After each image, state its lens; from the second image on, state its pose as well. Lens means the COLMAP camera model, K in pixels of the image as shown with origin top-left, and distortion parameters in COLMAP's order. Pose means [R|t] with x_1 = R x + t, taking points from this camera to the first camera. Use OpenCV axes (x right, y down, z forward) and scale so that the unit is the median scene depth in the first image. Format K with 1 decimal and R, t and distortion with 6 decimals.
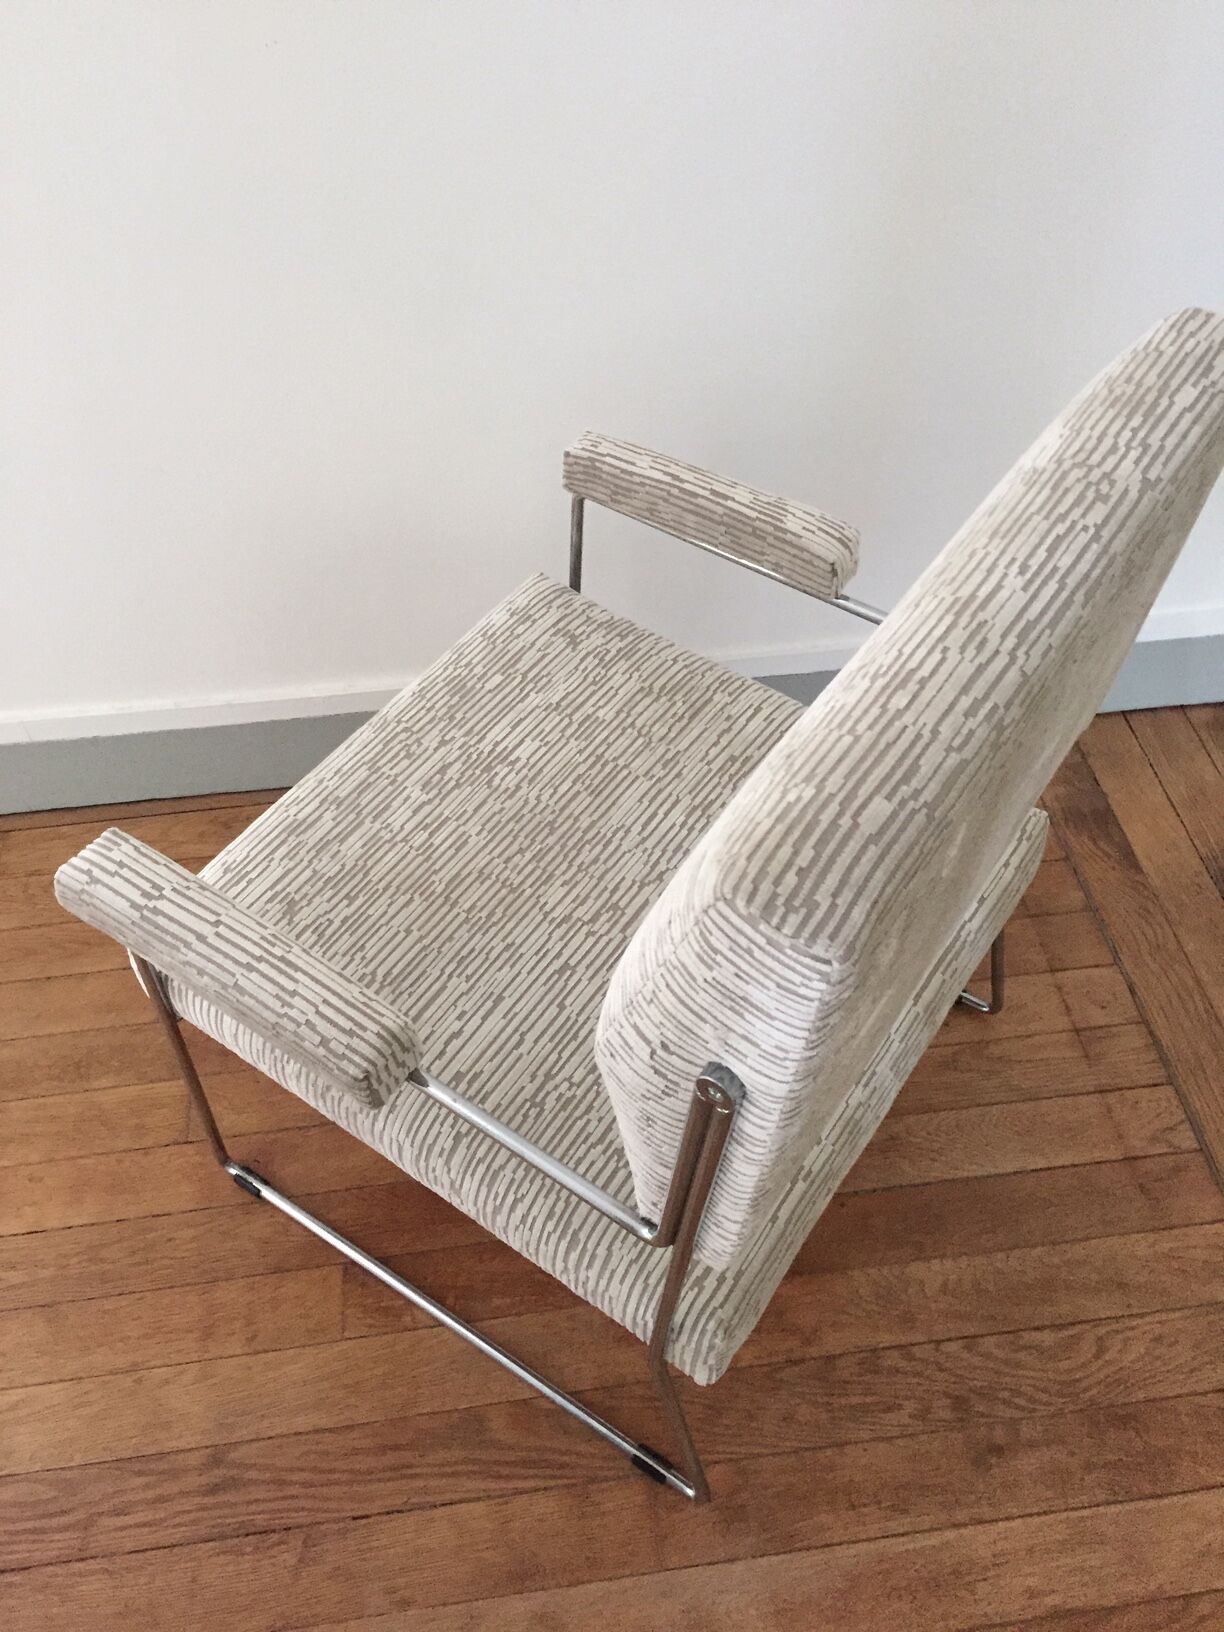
lens RADIAL K [[1362.4, 0, 612.0], [0, 1362.4, 816.0], [0, 0, 1]] dist [0.057001, -0.001371]
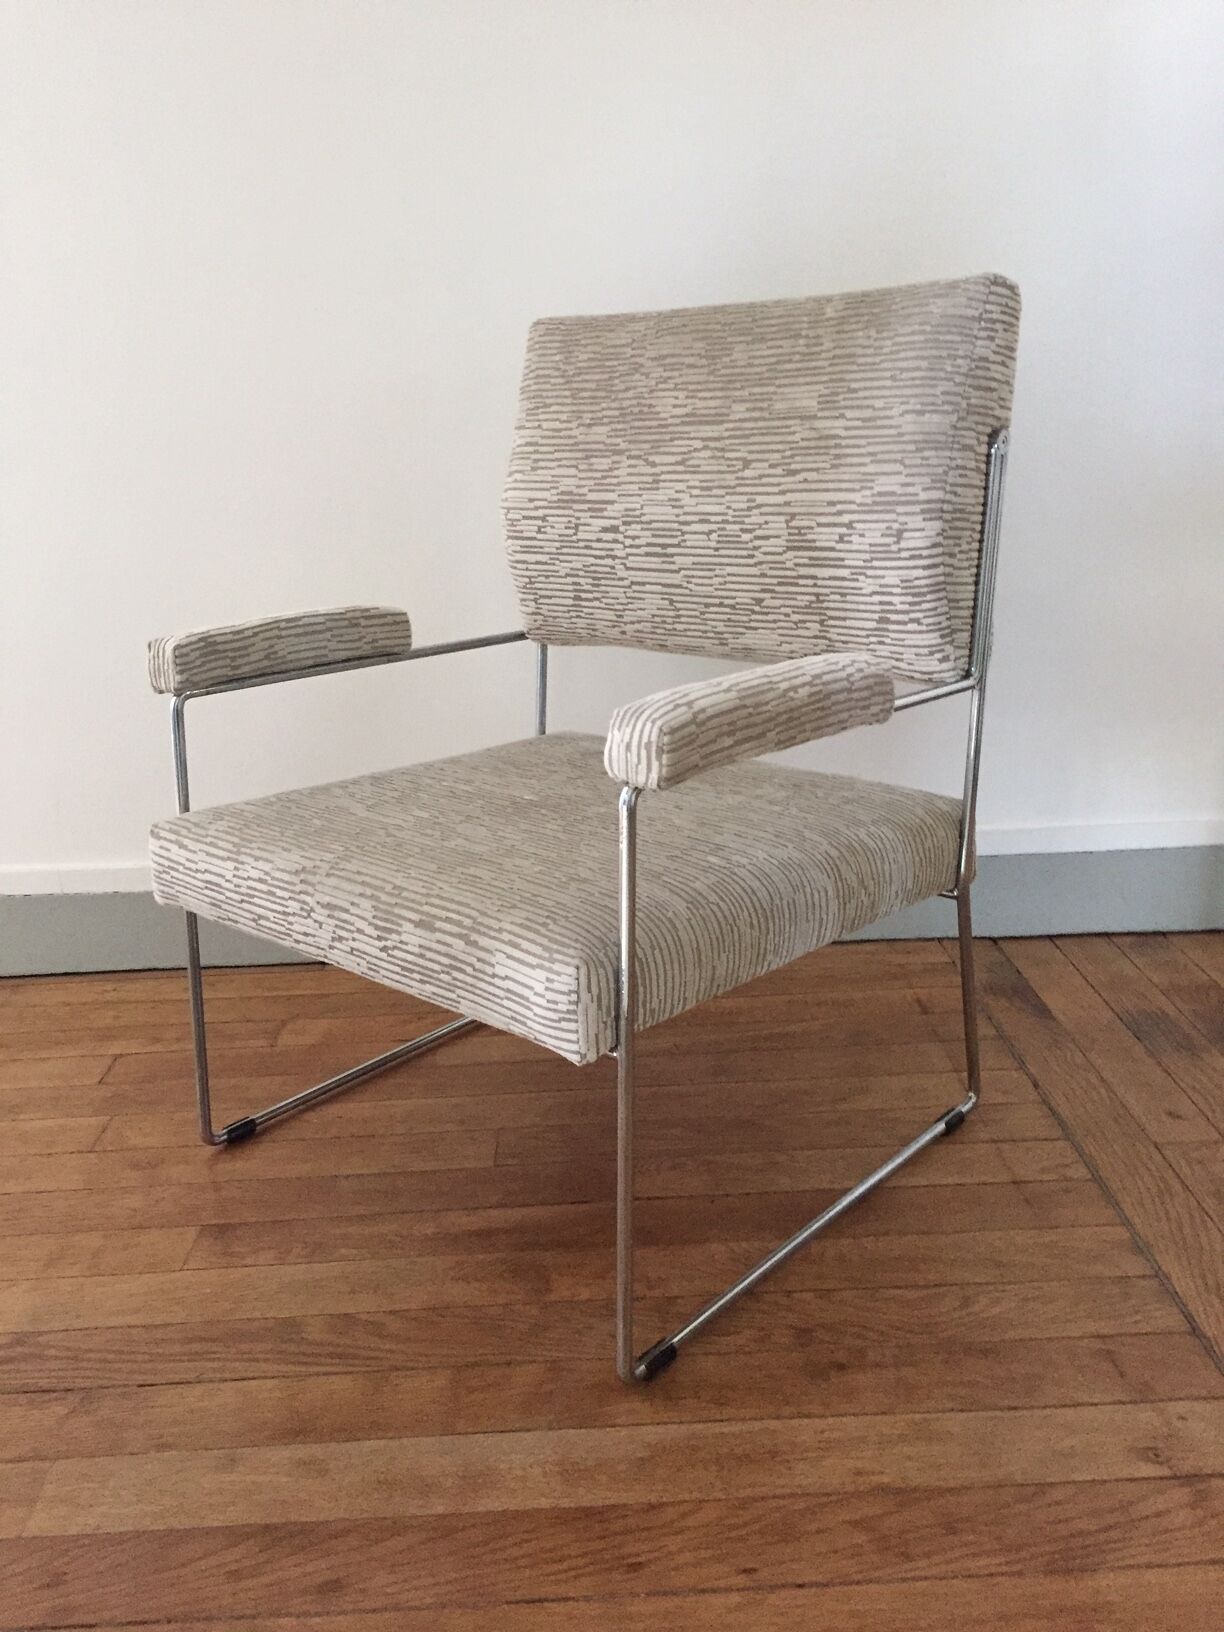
lens RADIAL K [[1386.0, 0, 612.0], [0, 1386.0, 816.0], [0, 0, 1]] dist [0.080790, -0.003404]
pose [[0.108631, -0.271805, 0.956202, -1.047412], [0.774647, 0.625967, 0.089928, -0.034431], [-0.622994, 0.730950, 0.278552, 0.628408]]
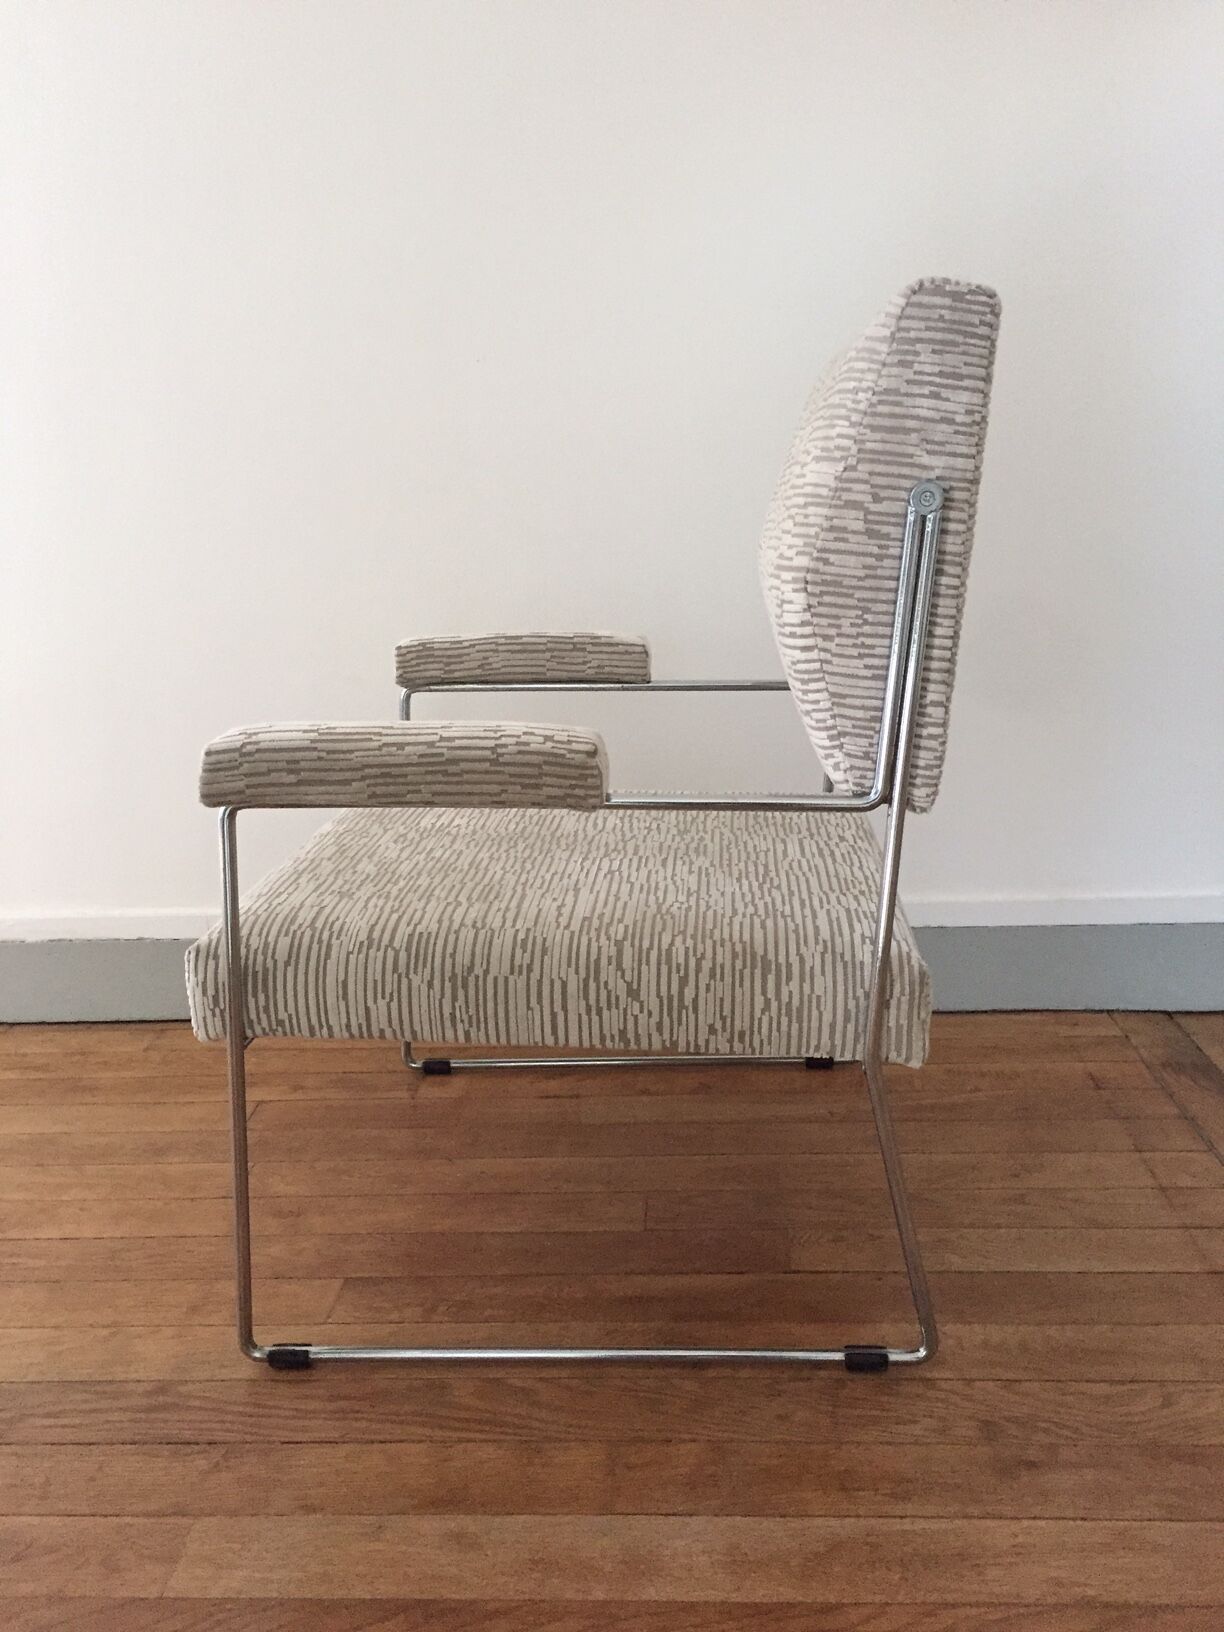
lens RADIAL K [[1386.0, 0, 612.0], [0, 1386.0, 816.0], [0, 0, 1]] dist [0.080790, -0.003404]
pose [[0.864343, -0.135440, 0.484321, -0.507792], [0.396170, 0.776592, -0.489851, 0.555809], [-0.309774, 0.615272, 0.724900, 0.136419]]
